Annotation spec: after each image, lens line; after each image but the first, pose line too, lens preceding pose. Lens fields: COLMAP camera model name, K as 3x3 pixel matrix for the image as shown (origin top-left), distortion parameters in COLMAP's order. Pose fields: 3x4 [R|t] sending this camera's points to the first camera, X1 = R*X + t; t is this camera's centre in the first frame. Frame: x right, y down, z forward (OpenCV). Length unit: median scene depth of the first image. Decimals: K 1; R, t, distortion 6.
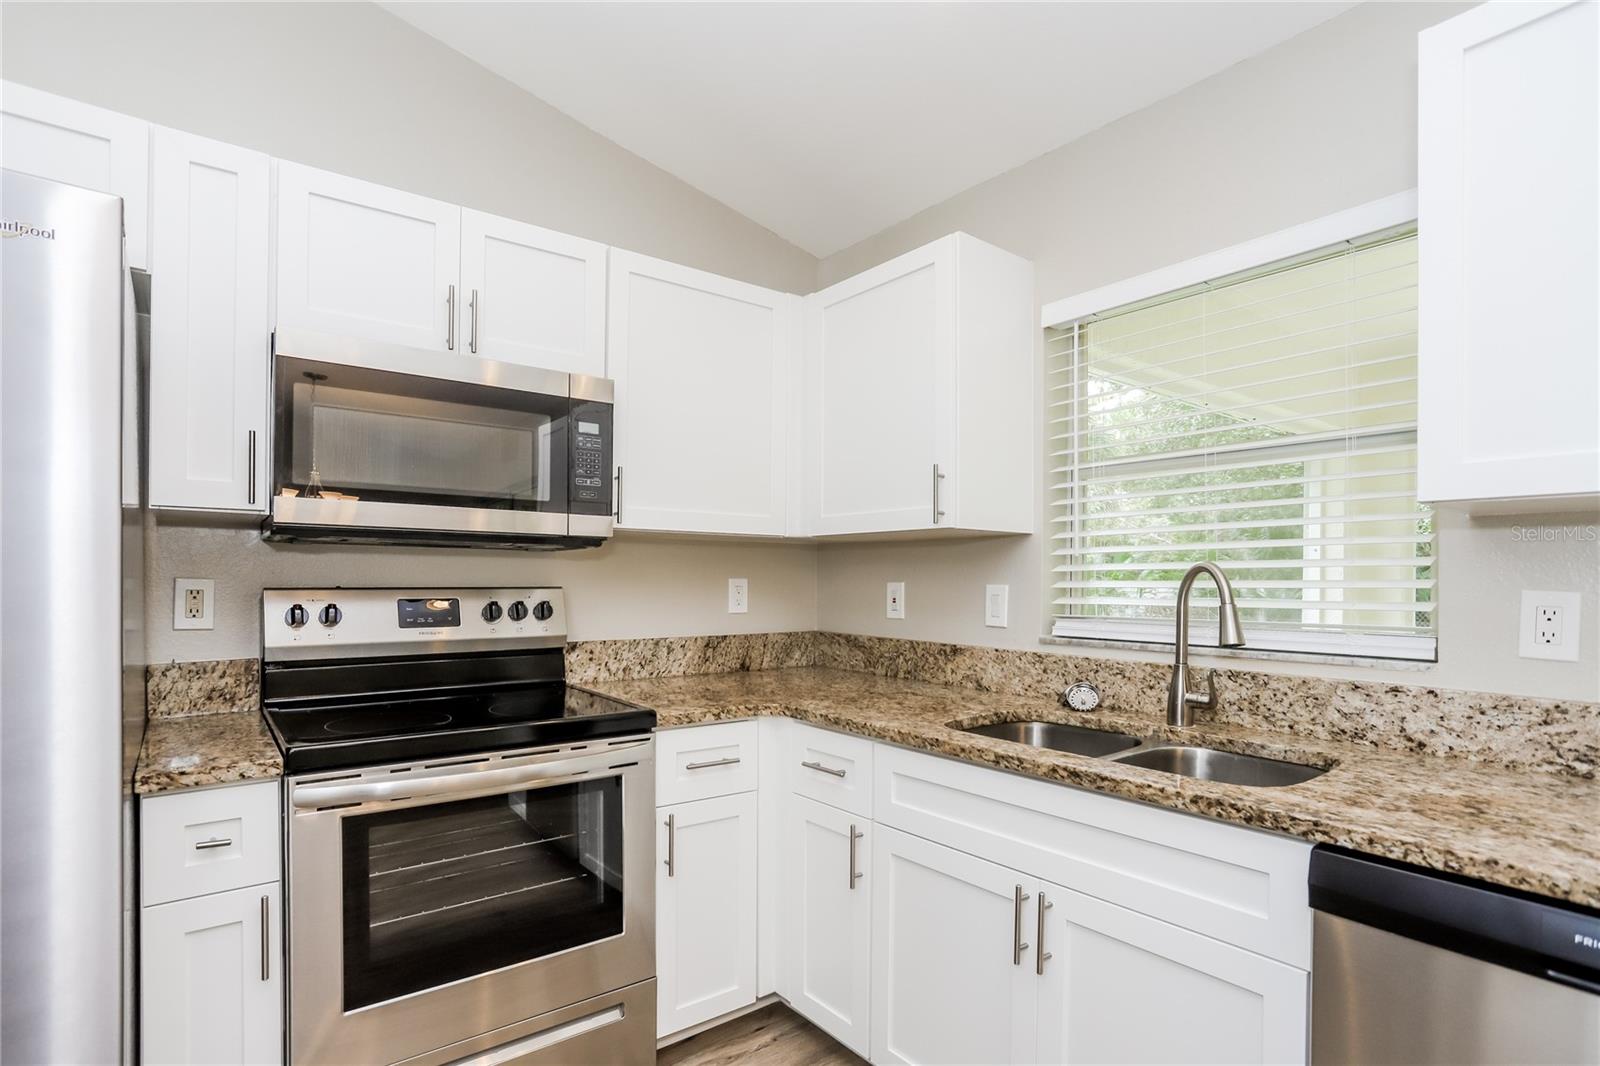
lens RADIAL K [[815.6, 0, 796.0], [0, 815.6, 561.9], [0, 0, 1]] dist [-0.061244, 0.039724]
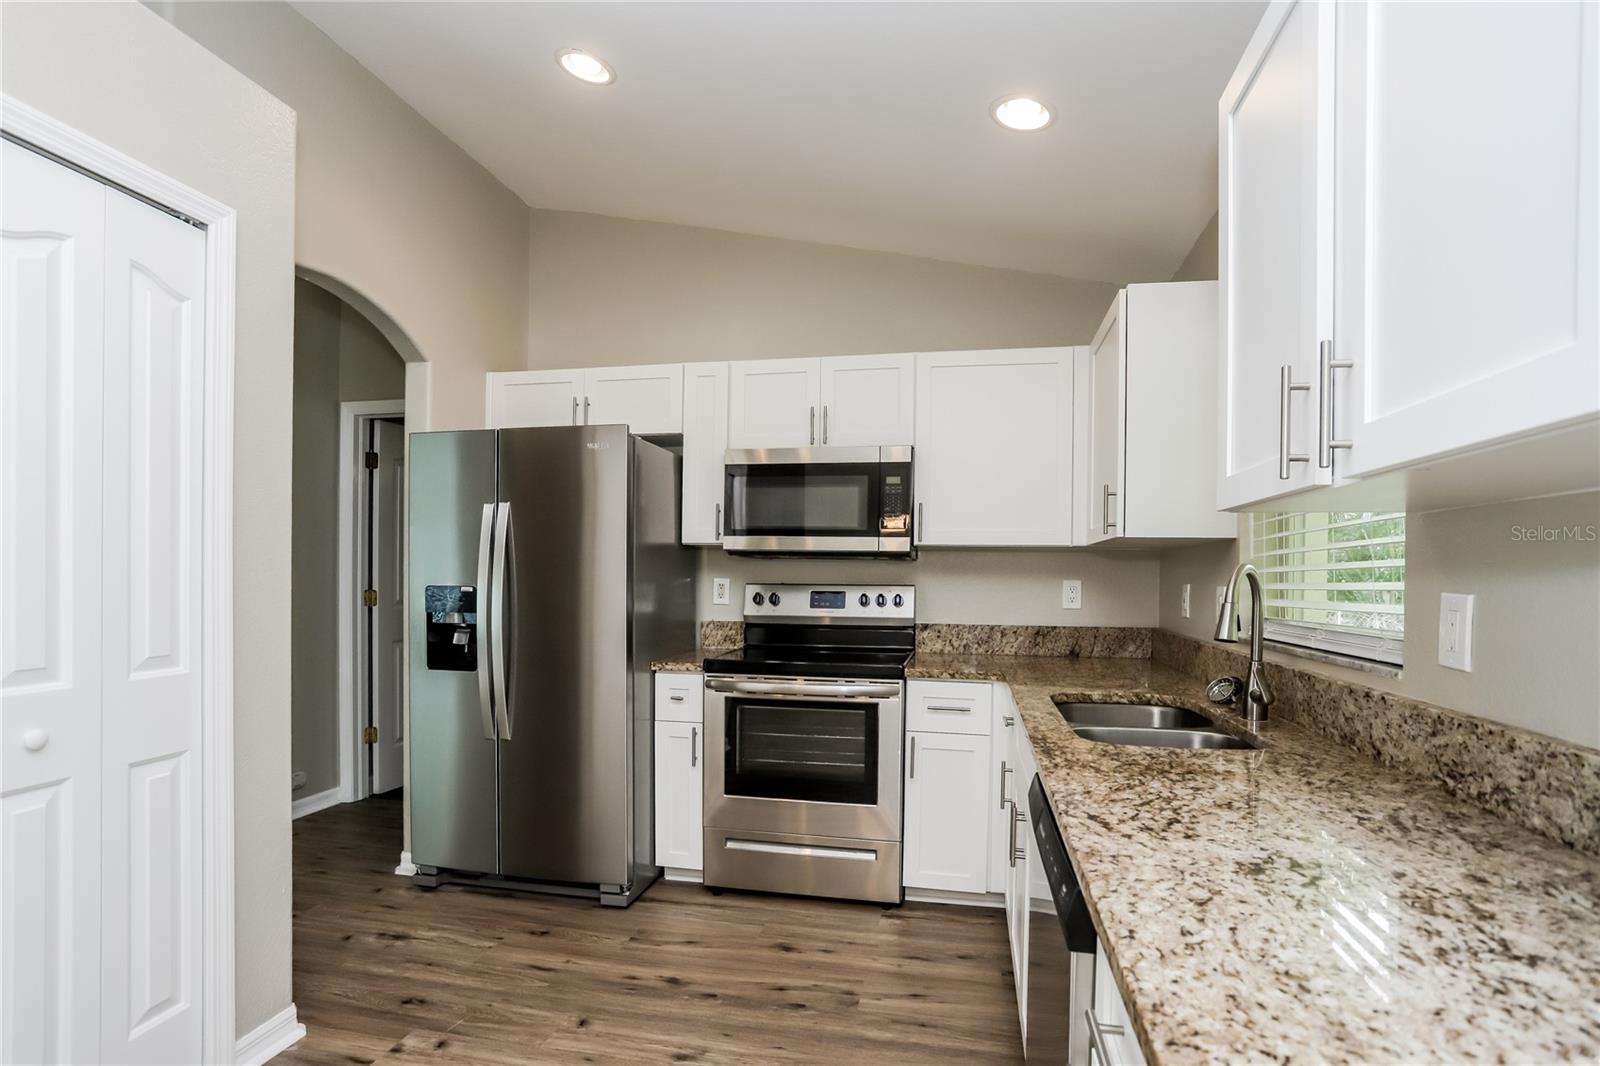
lens RADIAL K [[815.6, 0, 796.0], [0, 815.6, 561.9], [0, 0, 1]] dist [-0.061244, 0.039724]
pose [[0.641566, -0.012308, -0.766969, 0.788500], [0.006951, 0.999923, -0.010232, 0.002541], [0.767036, 0.001233, 0.641603, -0.121061]]
